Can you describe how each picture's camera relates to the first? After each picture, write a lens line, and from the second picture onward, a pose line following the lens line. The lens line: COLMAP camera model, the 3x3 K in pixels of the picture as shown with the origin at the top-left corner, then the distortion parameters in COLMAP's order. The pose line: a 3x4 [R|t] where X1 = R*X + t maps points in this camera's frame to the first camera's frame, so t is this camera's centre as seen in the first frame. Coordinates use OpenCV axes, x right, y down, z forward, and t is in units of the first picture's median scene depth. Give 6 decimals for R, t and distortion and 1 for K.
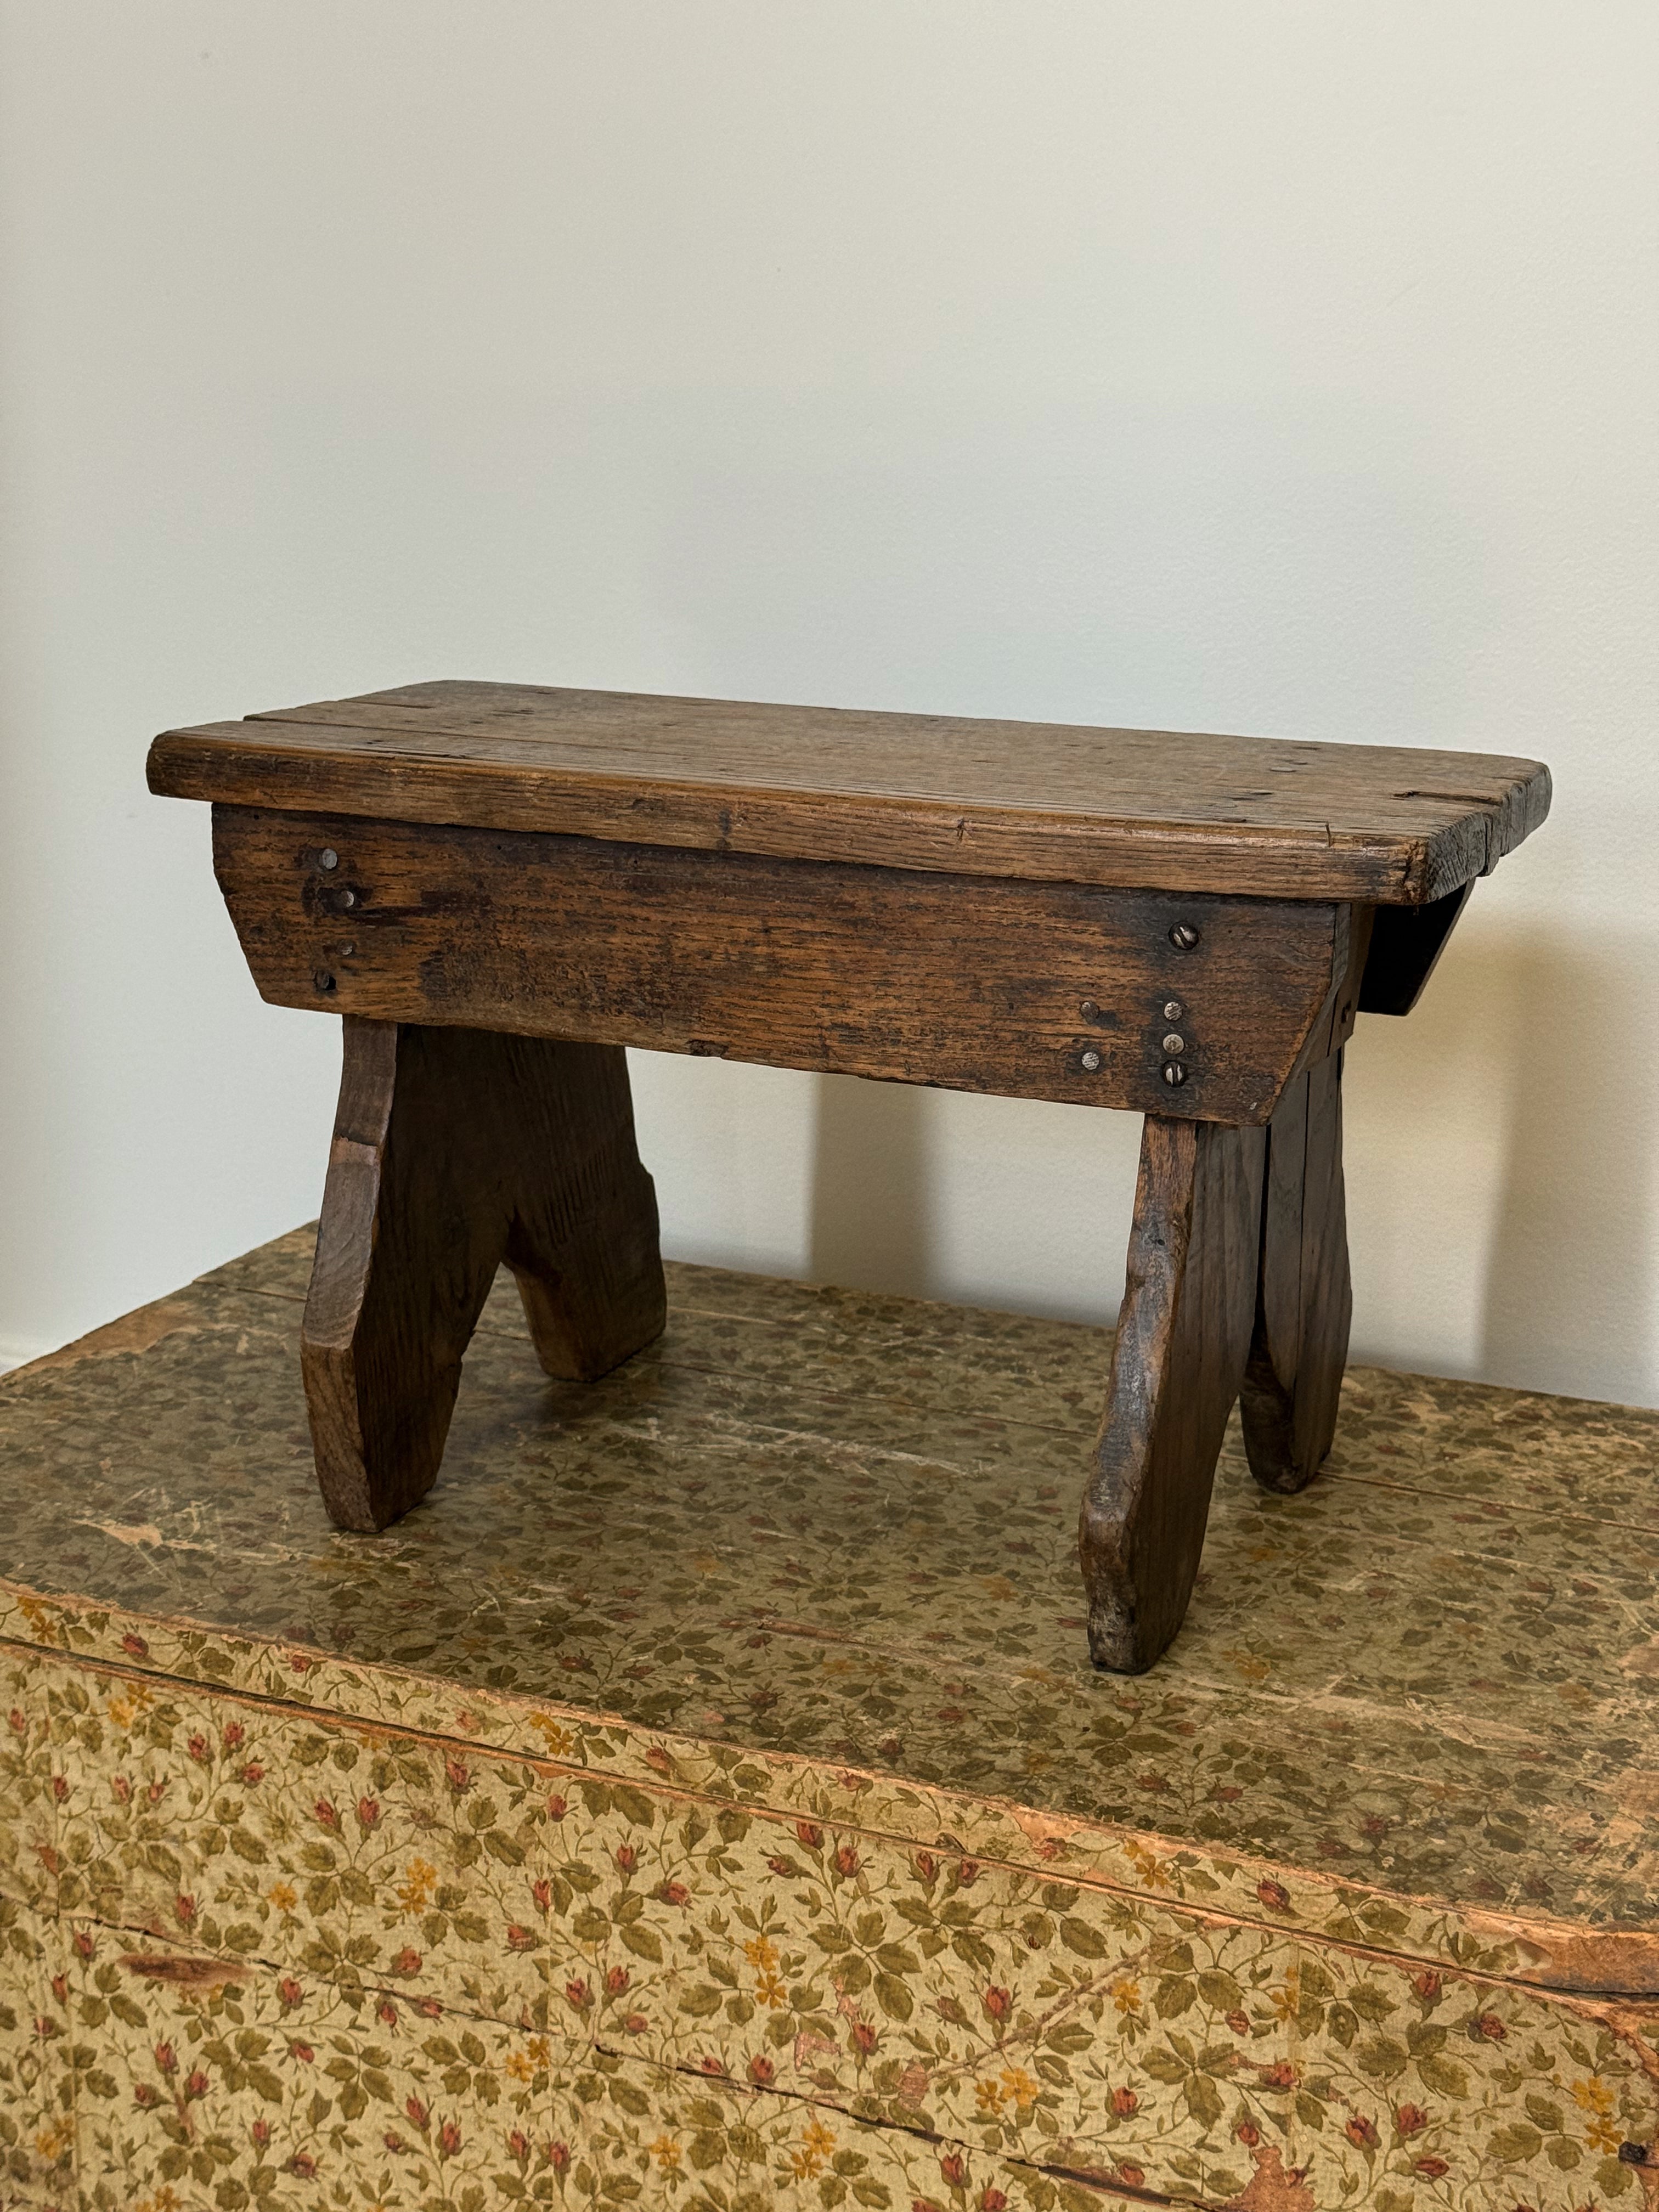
lens RADIAL K [[3102.6, 0, 829.5], [0, 3102.6, 1106.0], [0, 0, 1]] dist [0.126158, -0.034530]
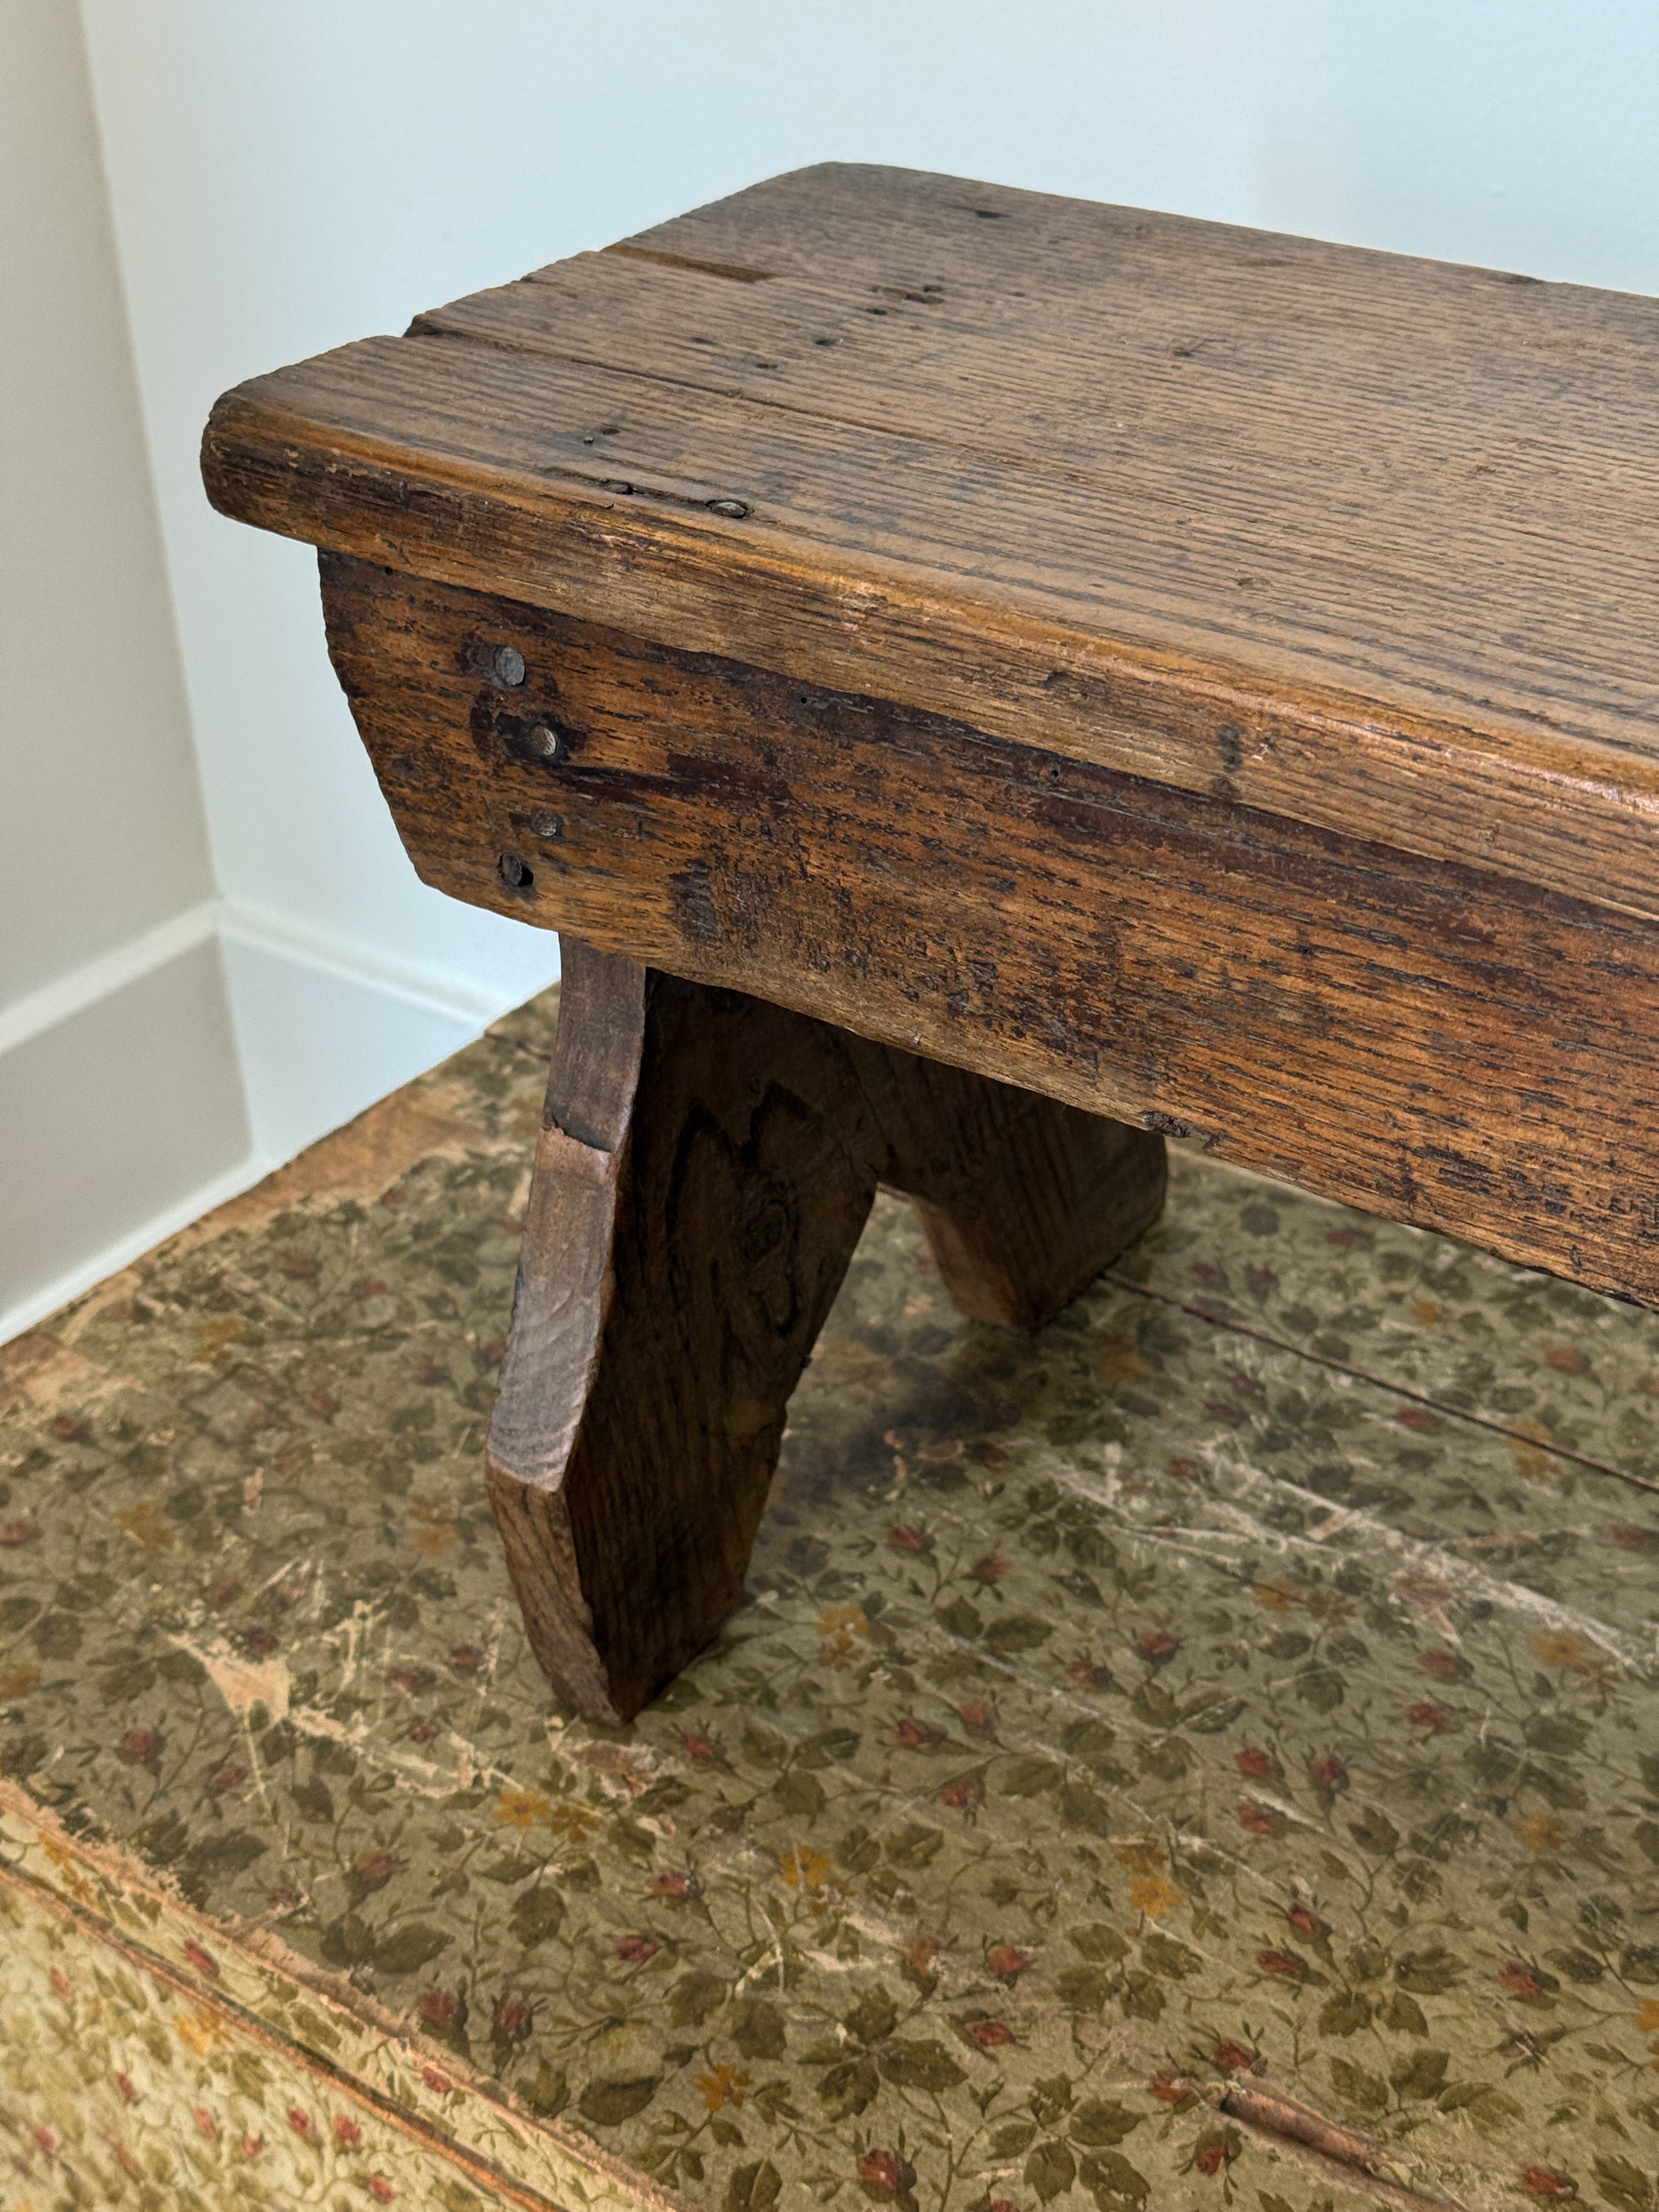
lens RADIAL K [[3119.6, 0, 822.9], [0, 3119.6, 1111.1], [0, 0, 1]] dist [0.139607, -0.135459]
pose [[0.976370, 0.084139, -0.199052, 0.005644], [-0.021936, 0.954922, 0.296047, -0.171413], [0.214988, -0.284685, 0.934203, 0.498466]]
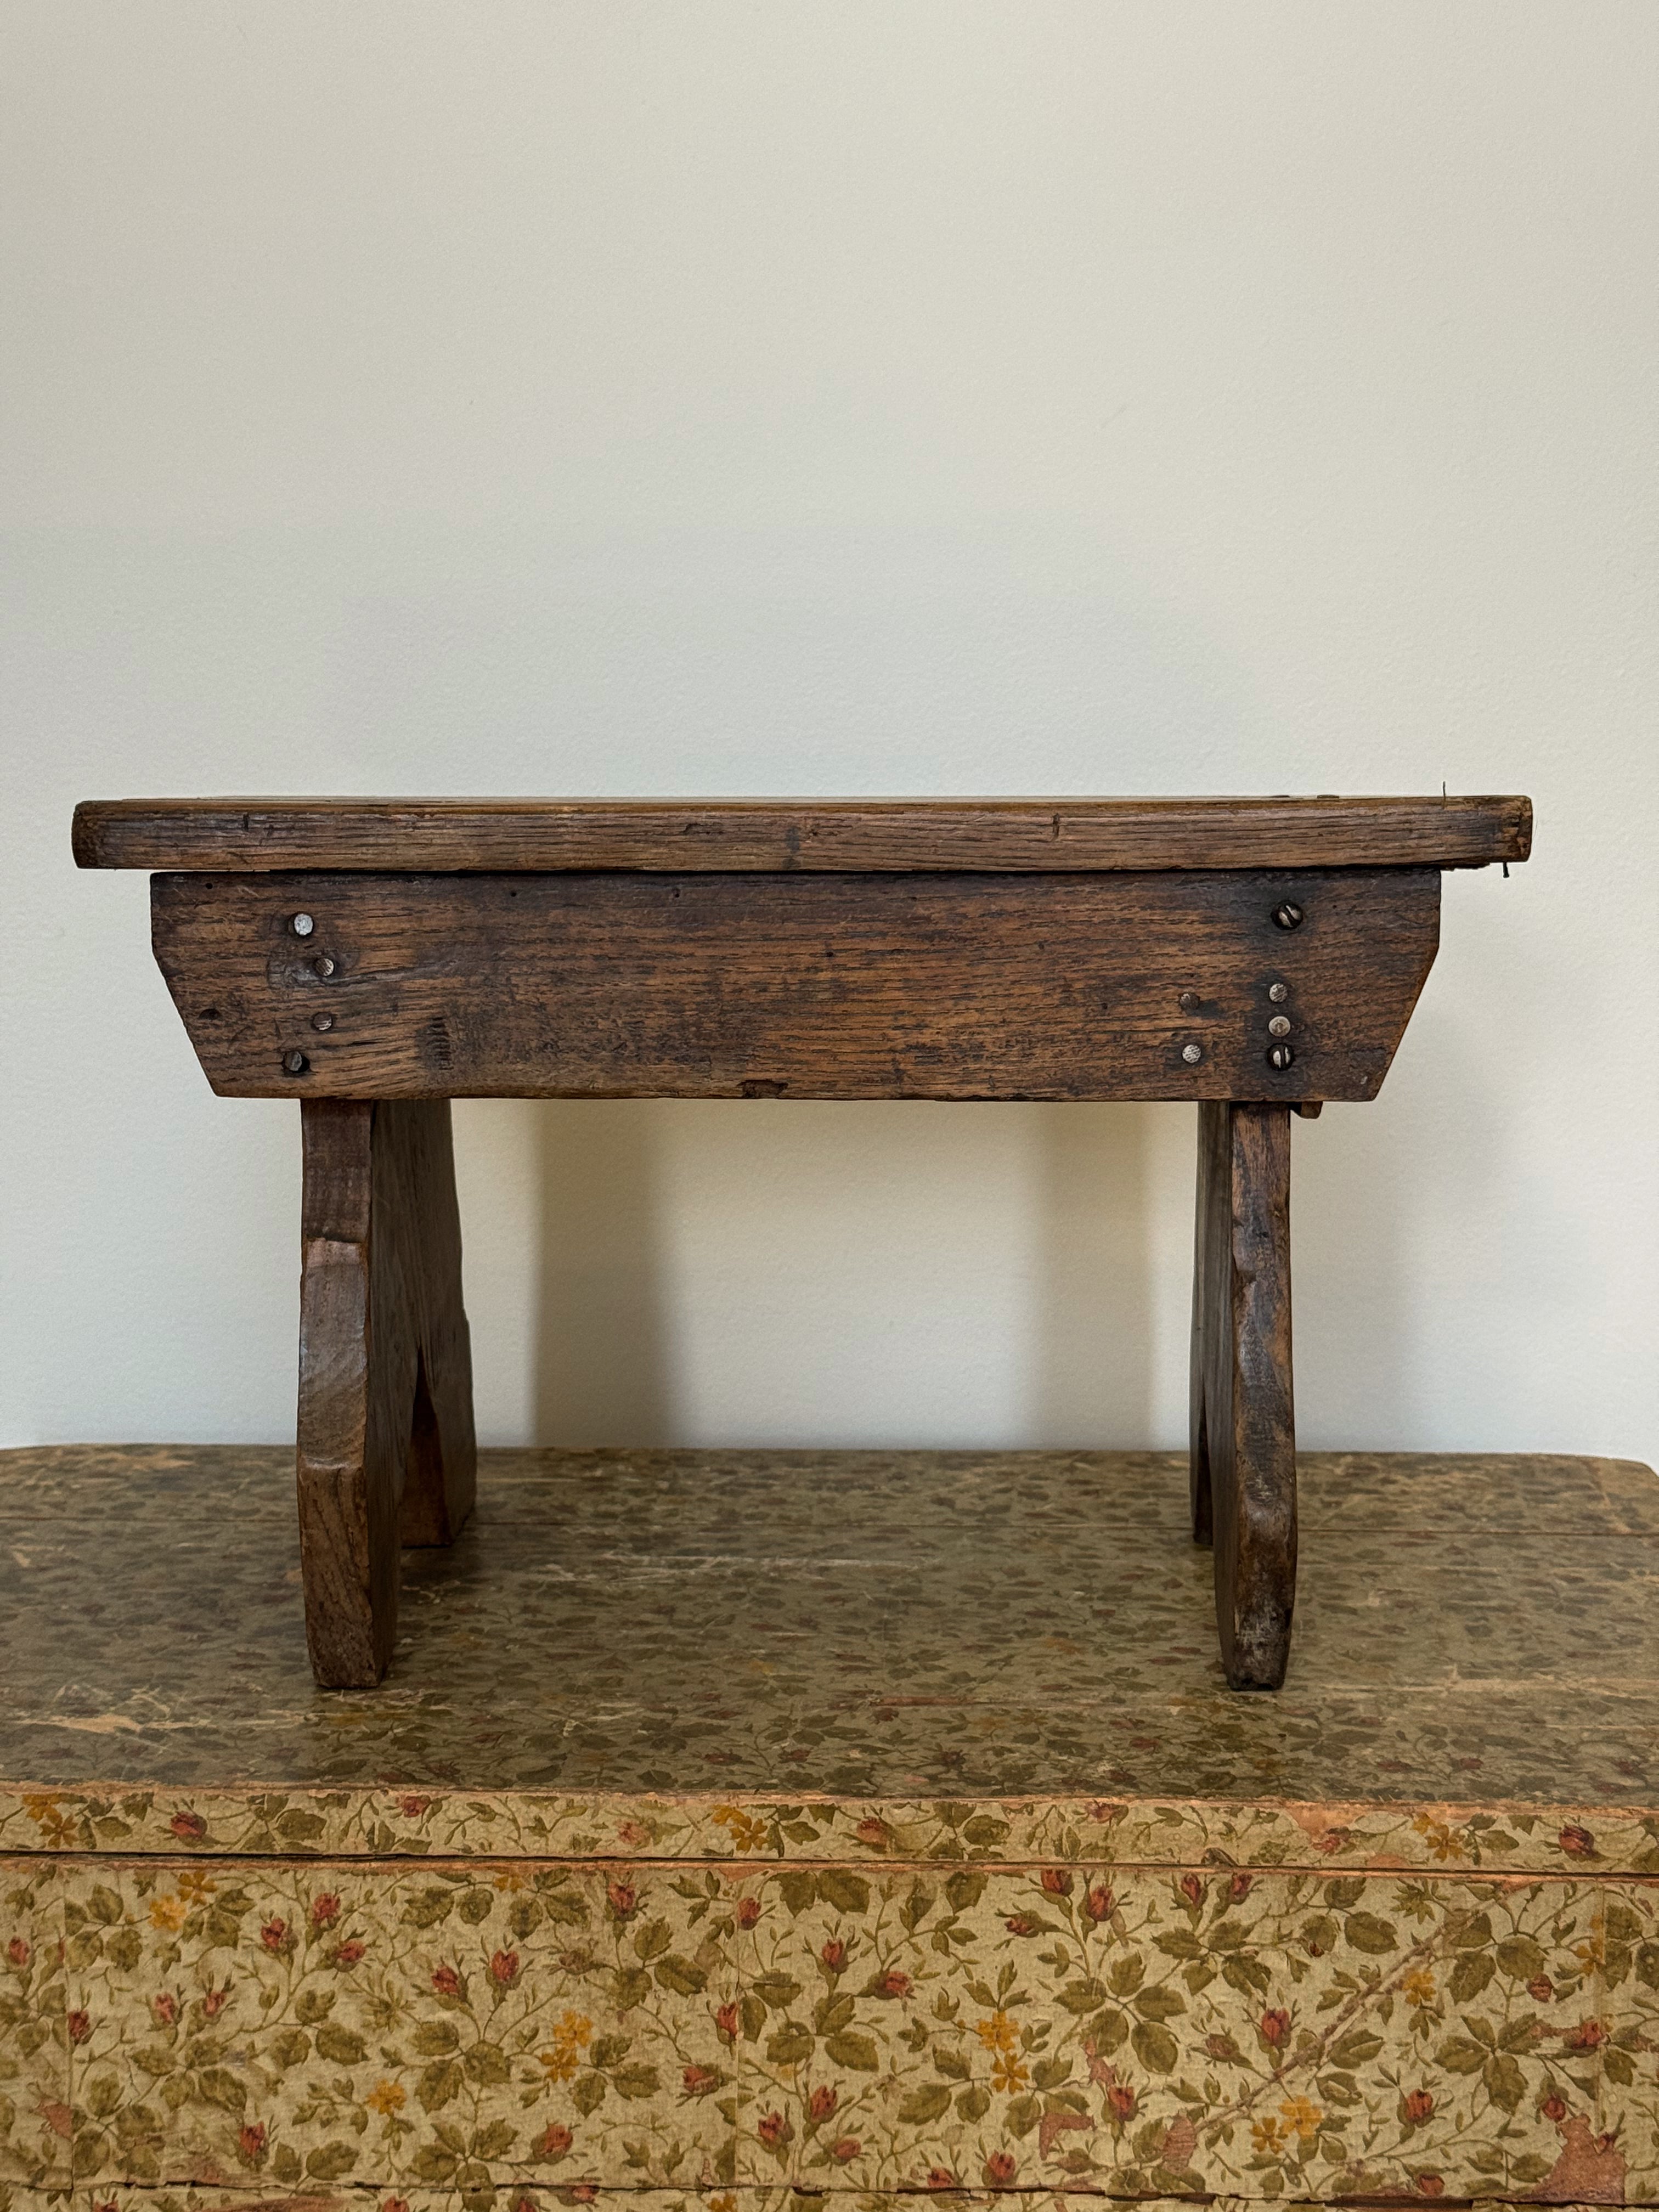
lens RADIAL K [[3112.5, 0, 821.2], [0, 3112.5, 1101.6], [0, 0, 1]] dist [0.185214, -0.395225]
pose [[0.930387, -0.059971, 0.361639, -0.361484], [0.110183, 0.986659, -0.119848, 0.099861], [-0.349627, 0.151352, 0.924583, 0.115663]]
